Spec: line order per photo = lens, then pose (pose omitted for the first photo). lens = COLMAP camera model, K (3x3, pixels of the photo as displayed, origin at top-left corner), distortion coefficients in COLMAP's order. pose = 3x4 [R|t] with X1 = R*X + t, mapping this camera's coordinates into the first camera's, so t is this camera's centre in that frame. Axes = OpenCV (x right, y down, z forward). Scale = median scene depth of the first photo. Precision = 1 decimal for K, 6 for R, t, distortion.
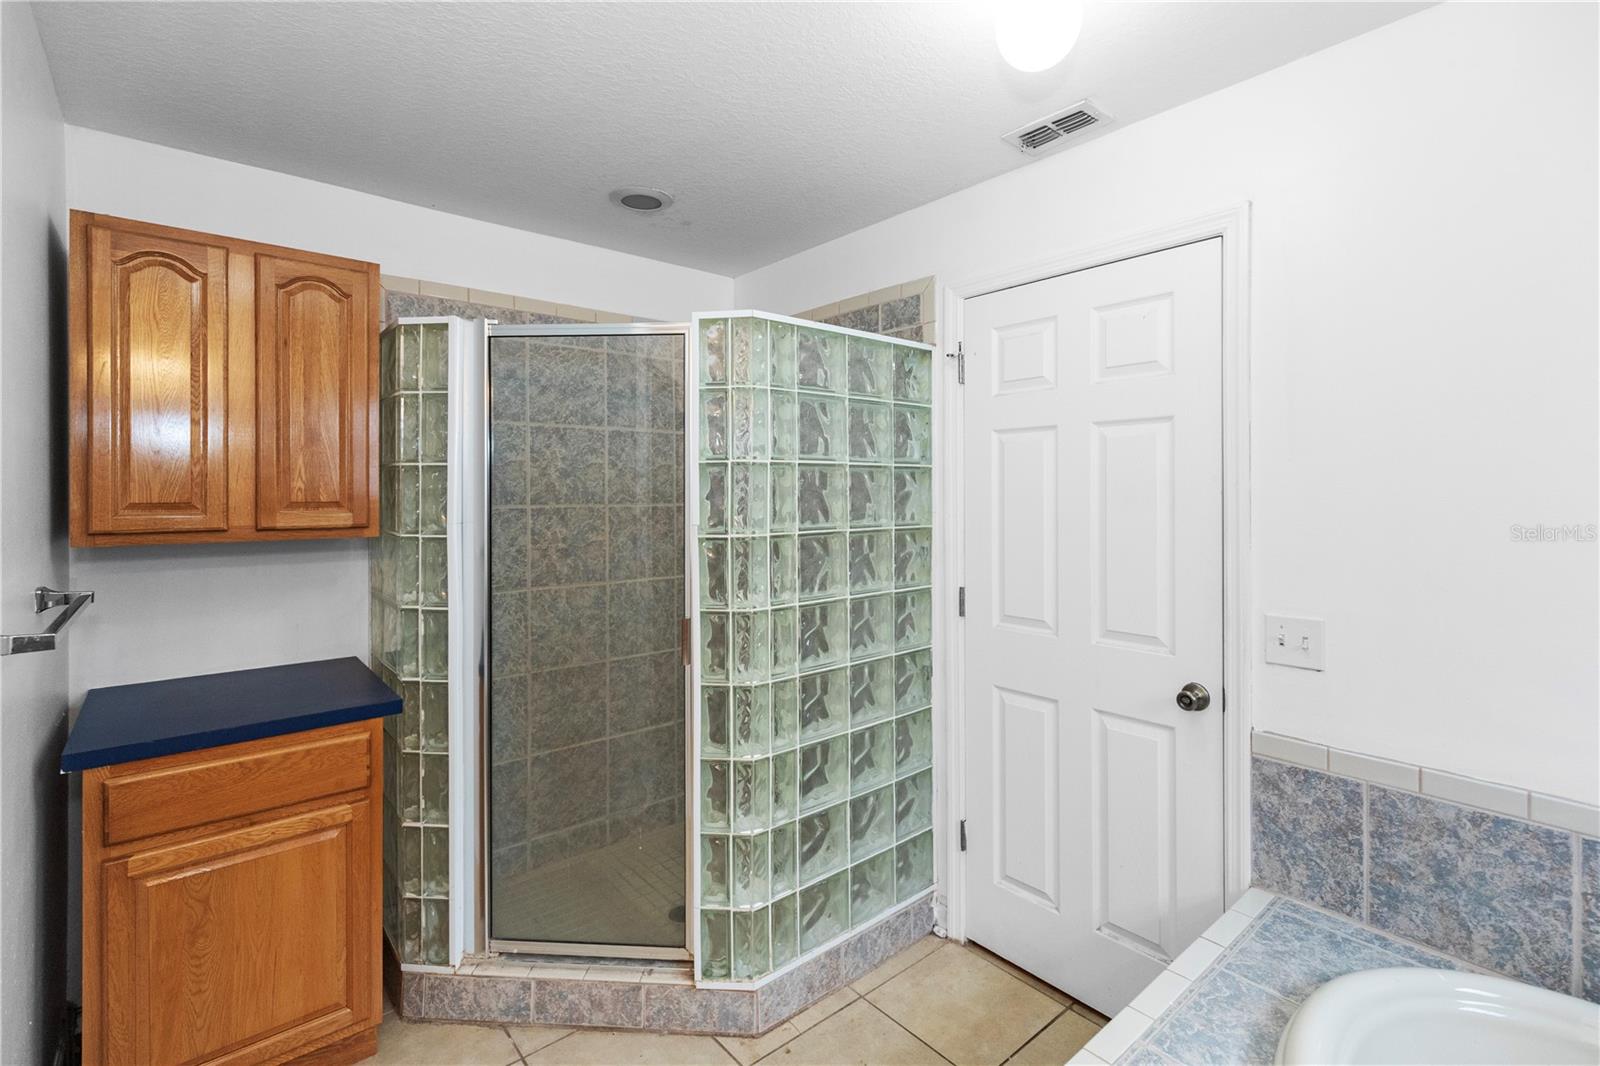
lens RADIAL K [[742.8, 0, 801.0], [0, 742.8, 497.4], [0, 0, 1]] dist [0.008128, -0.001071]
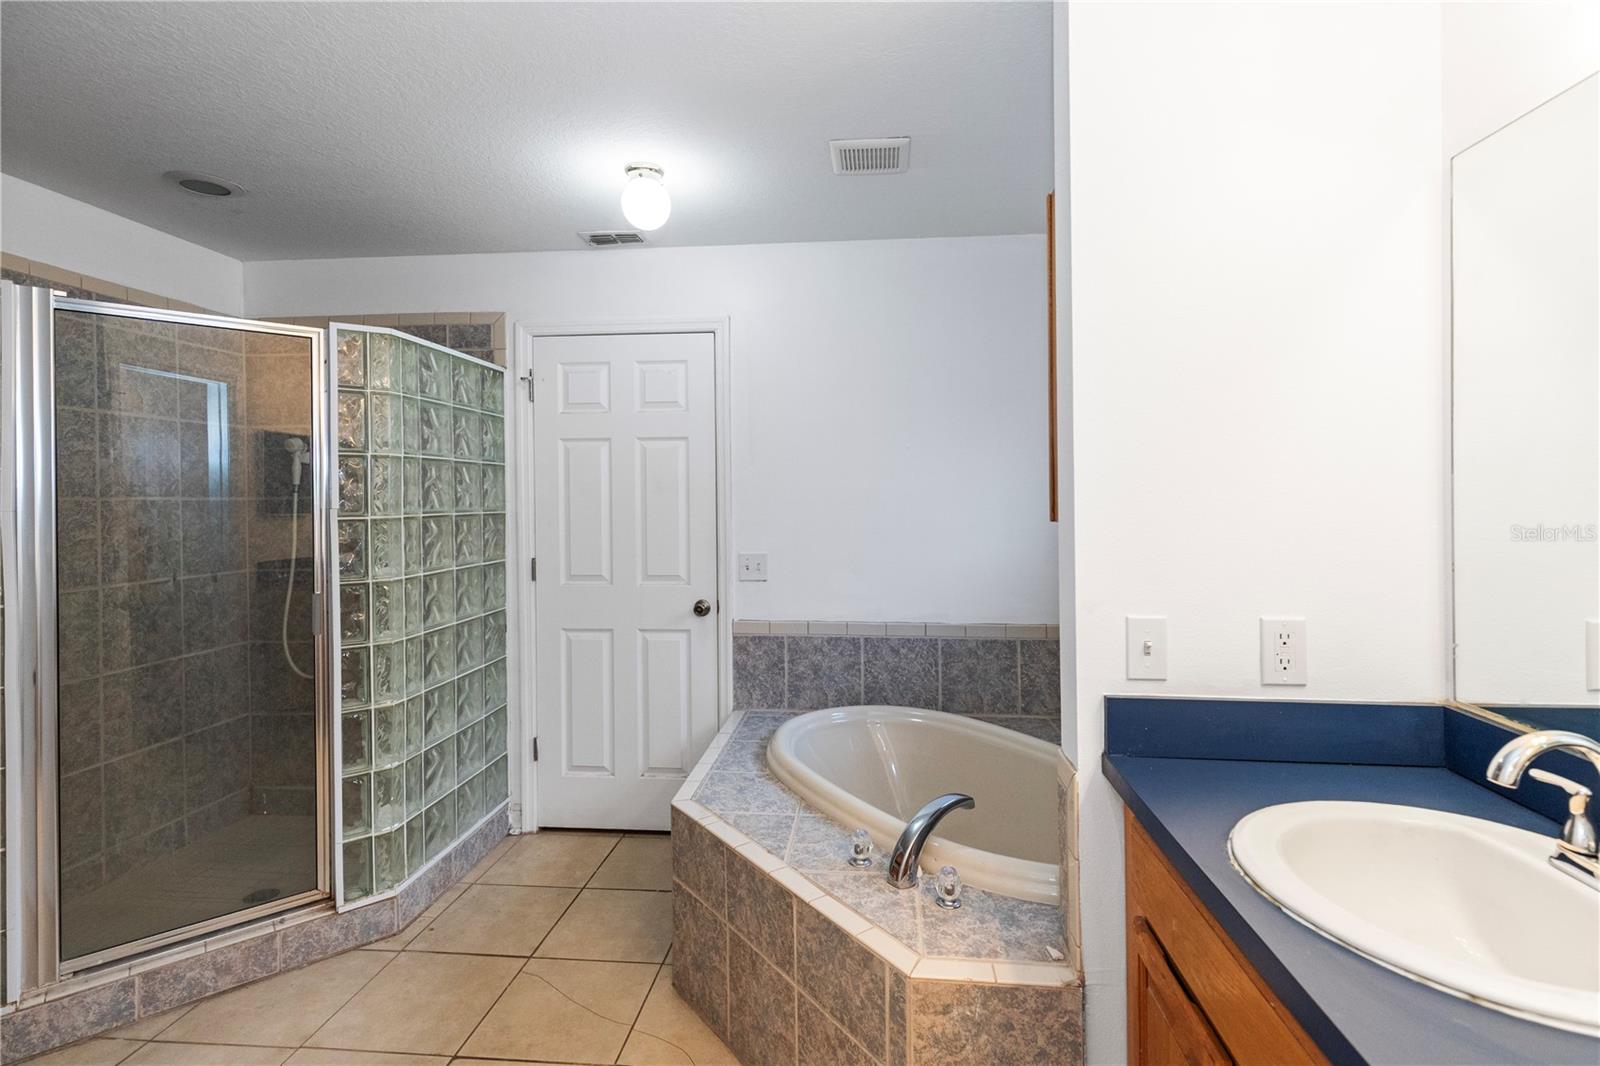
lens RADIAL K [[742.8, 0, 801.0], [0, 742.8, 497.4], [0, 0, 1]] dist [0.008128, -0.001071]
pose [[0.728935, -0.001214, 0.684582, -0.379019], [0.007235, 0.999956, -0.005930, 0.029524], [-0.684545, 0.009276, 0.728912, -0.304719]]
